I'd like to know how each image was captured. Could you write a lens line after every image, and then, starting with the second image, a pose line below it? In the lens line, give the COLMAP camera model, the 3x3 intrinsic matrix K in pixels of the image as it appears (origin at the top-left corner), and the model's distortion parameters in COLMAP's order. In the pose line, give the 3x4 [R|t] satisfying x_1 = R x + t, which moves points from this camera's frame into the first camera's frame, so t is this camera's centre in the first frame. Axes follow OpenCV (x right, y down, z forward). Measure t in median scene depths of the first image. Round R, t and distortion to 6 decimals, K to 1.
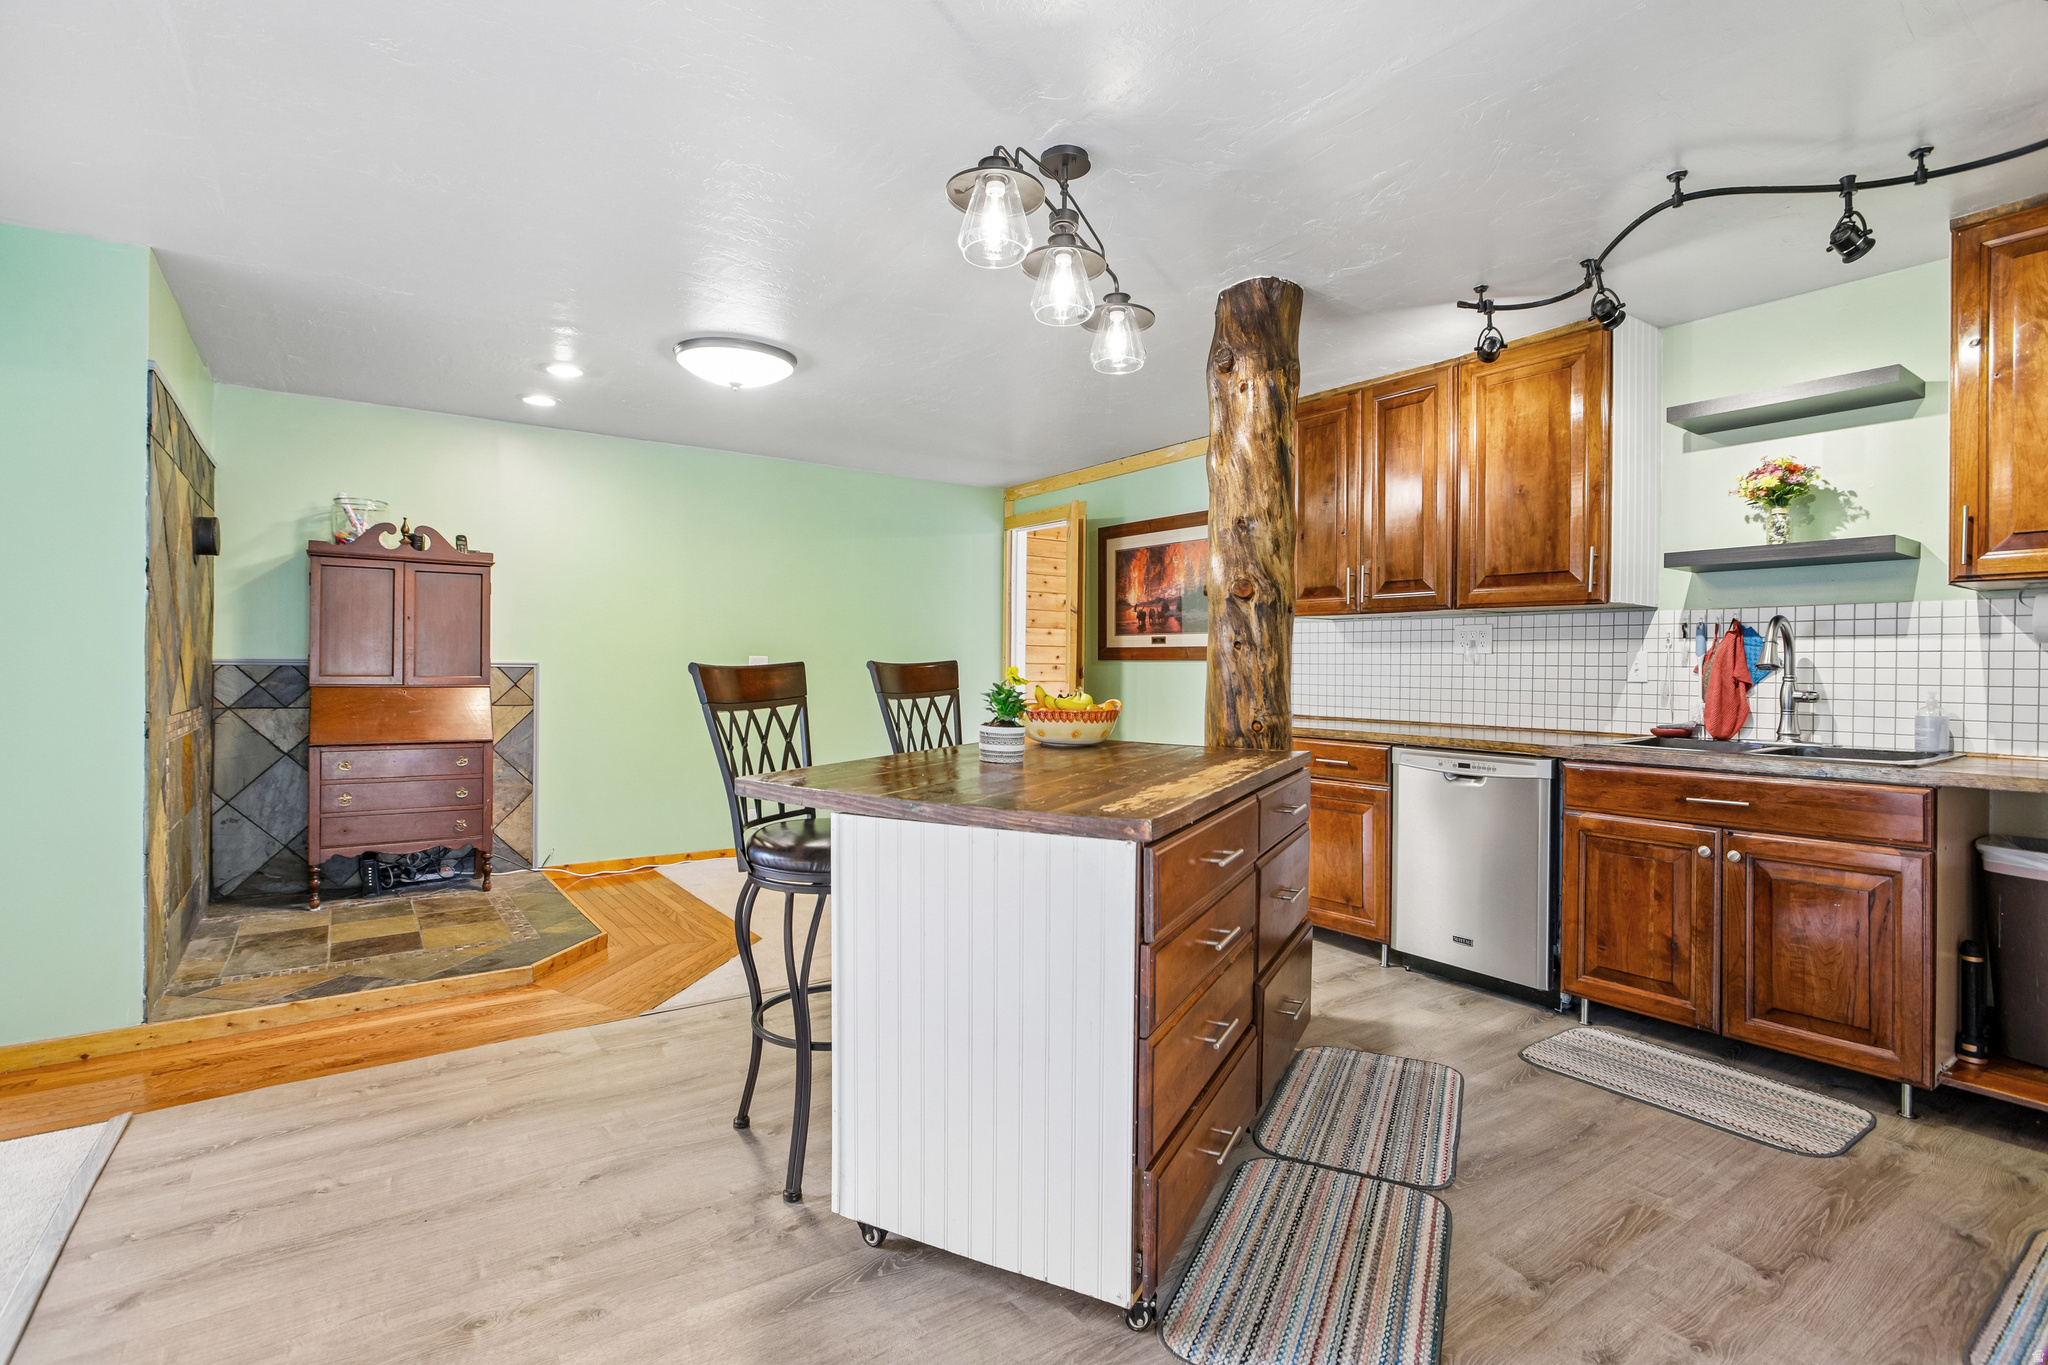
lens RADIAL K [[983.9, 0, 1012.0], [0, 983.9, 671.8], [0, 0, 1]] dist [-0.036126, 0.020808]
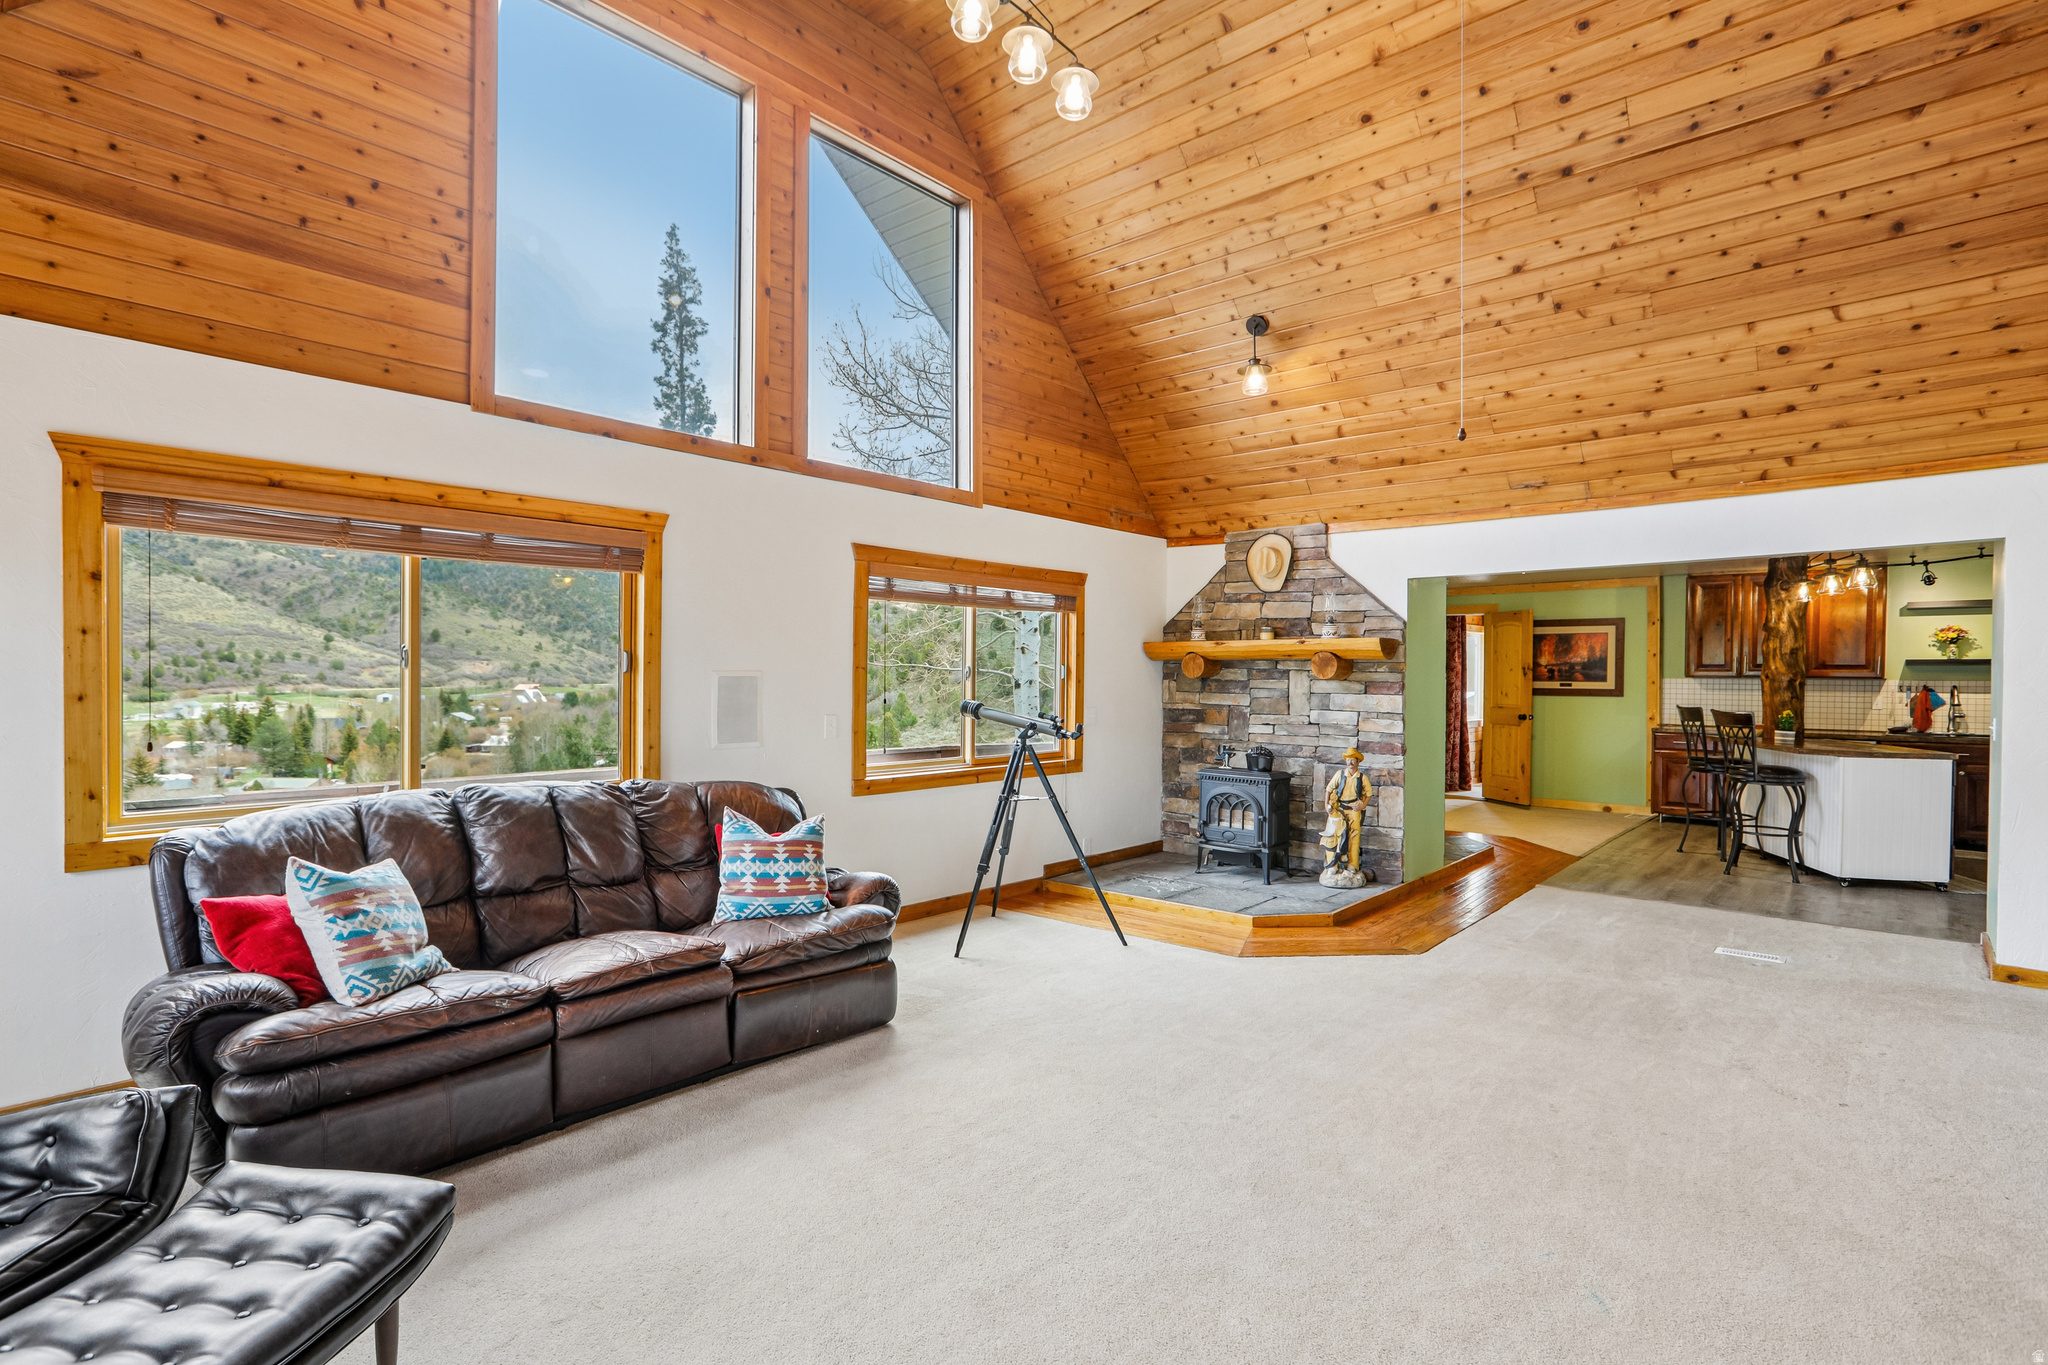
lens RADIAL K [[970.6, 0, 1028.4], [0, 970.6, 688.7], [0, 0, 1]] dist [-0.022209, 0.003804]
pose [[0.970536, -0.003981, 0.240924, -1.855508], [0.002609, 0.999979, 0.006014, -0.056235], [-0.240943, -0.005208, 0.970525, -0.756890]]
